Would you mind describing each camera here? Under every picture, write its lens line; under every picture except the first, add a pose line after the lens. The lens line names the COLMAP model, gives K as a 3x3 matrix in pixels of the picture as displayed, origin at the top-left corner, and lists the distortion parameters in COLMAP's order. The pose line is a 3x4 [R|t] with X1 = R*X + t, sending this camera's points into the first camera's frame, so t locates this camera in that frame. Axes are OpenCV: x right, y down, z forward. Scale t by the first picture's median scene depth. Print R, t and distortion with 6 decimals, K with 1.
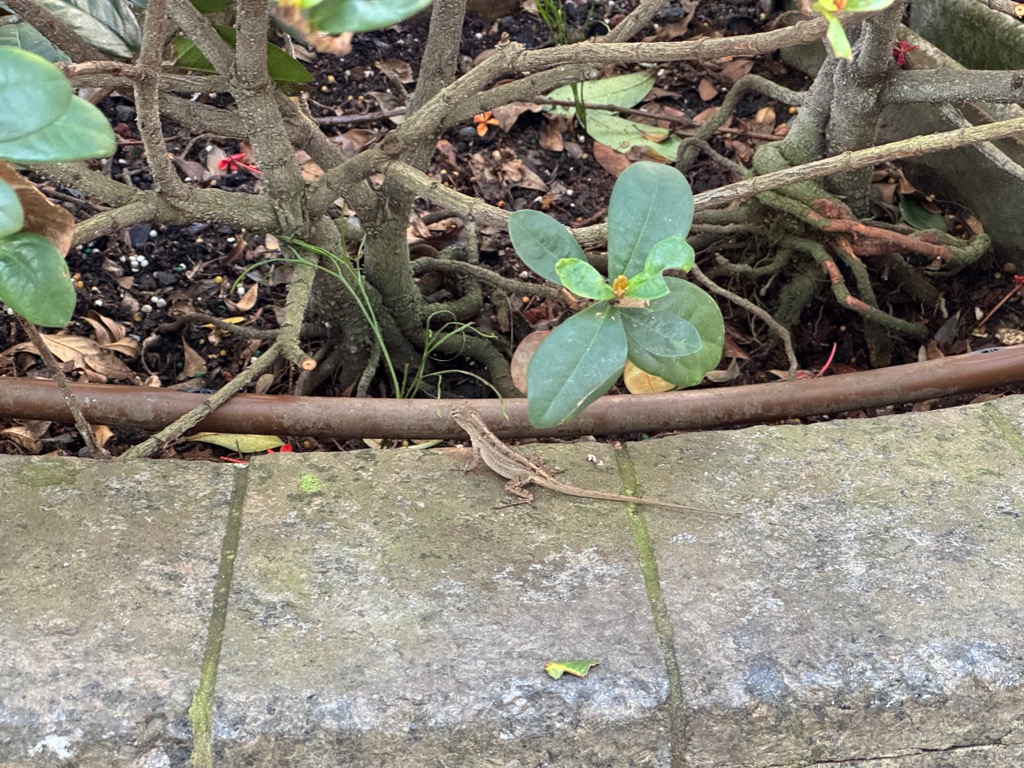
lens RADIAL K [[2294.4, 0, 512.0], [0, 2294.4, 384.0], [0, 0, 1]] dist [-0.498033, 0.019391]
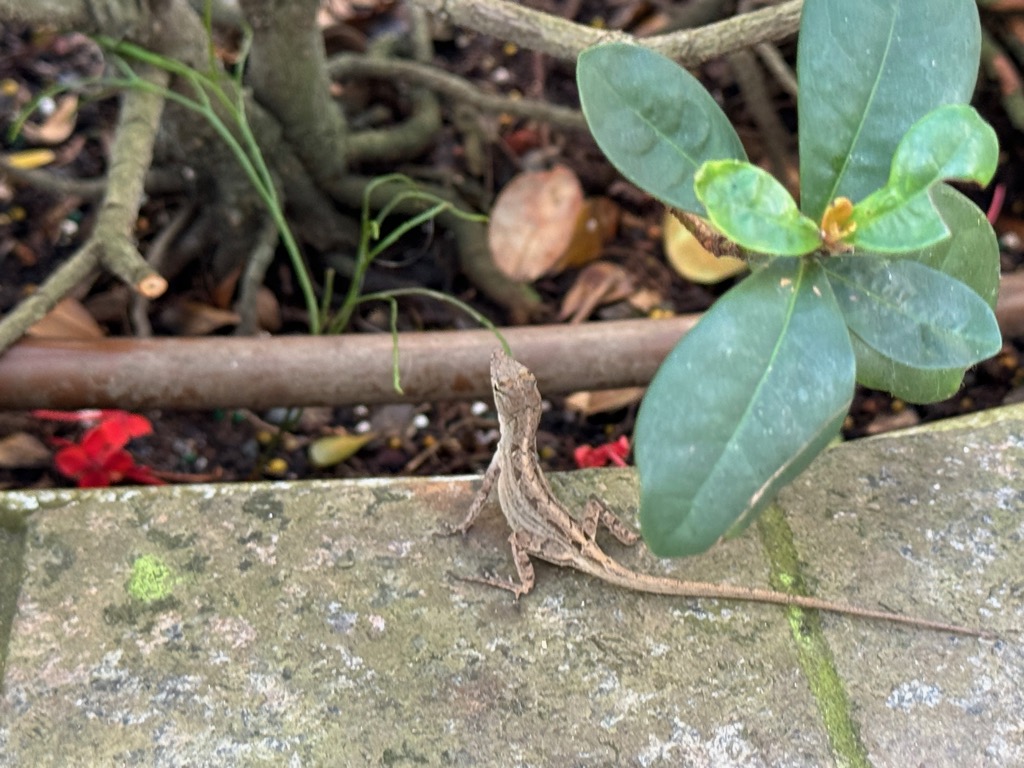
lens RADIAL K [[2559.5, 0, 590.1], [0, 2559.5, 383.7], [0, 0, 1]] dist [0.128889, -0.440691]
pose [[0.997717, -0.015203, 0.065804, -0.029197], [0.008595, 0.994994, 0.099562, -0.053448], [-0.066988, -0.098769, 0.992853, 0.442307]]
